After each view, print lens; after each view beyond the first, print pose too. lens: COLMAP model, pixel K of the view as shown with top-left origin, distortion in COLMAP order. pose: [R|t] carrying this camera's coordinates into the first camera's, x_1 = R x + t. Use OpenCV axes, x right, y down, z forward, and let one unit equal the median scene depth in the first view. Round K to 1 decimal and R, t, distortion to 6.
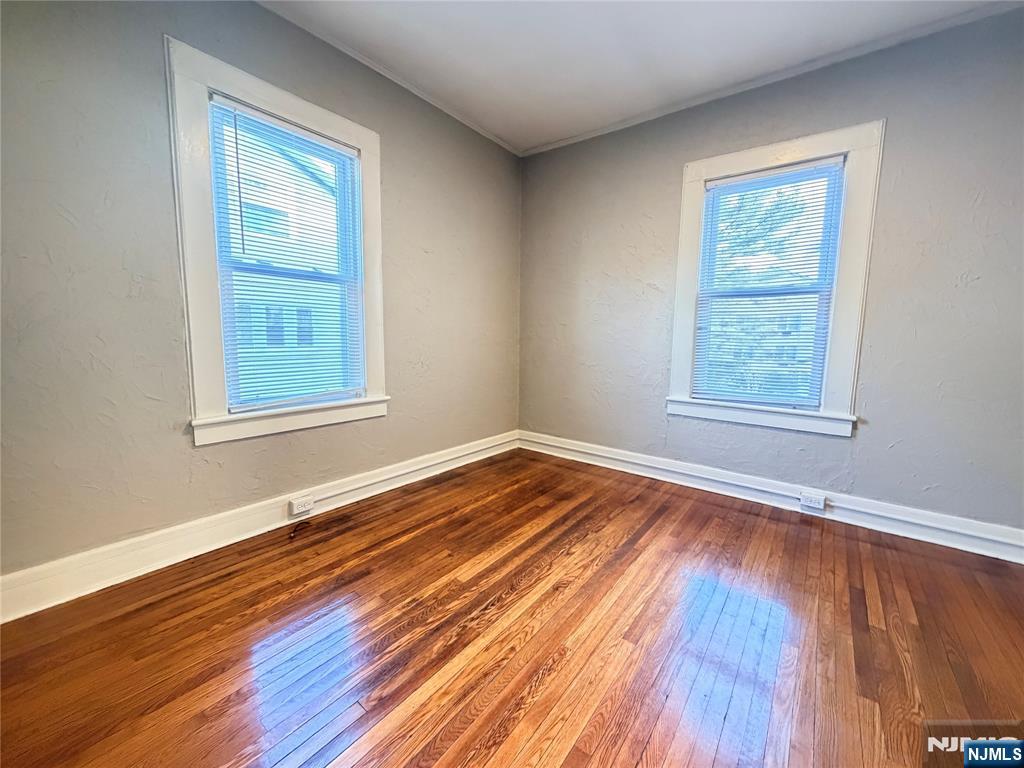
lens RADIAL K [[405.1, 0, 506.6], [0, 405.1, 381.0], [0, 0, 1]] dist [-0.000421, -0.000131]
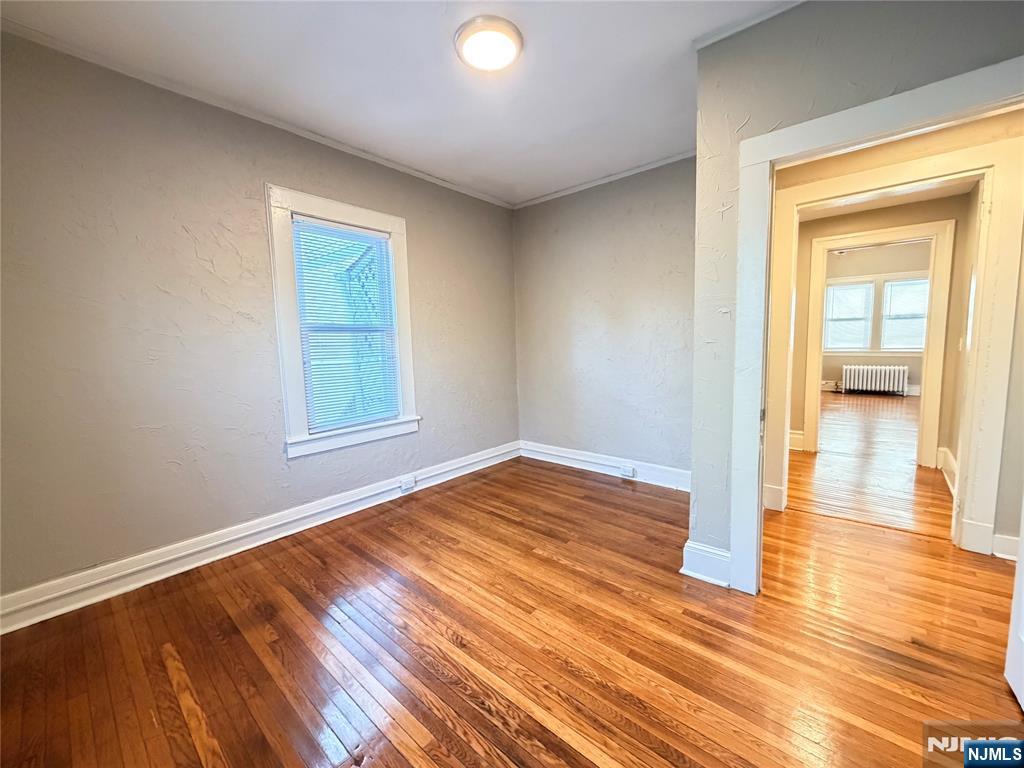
lens RADIAL K [[405.1, 0, 506.3], [0, 405.1, 383.0], [0, 0, 1]] dist [-0.000421, -0.000131]
pose [[0.056599, -0.119279, 0.991246, -0.745925], [0.138171, 0.984220, 0.110544, -0.197815], [-0.988790, 0.130705, 0.072186, 0.729828]]
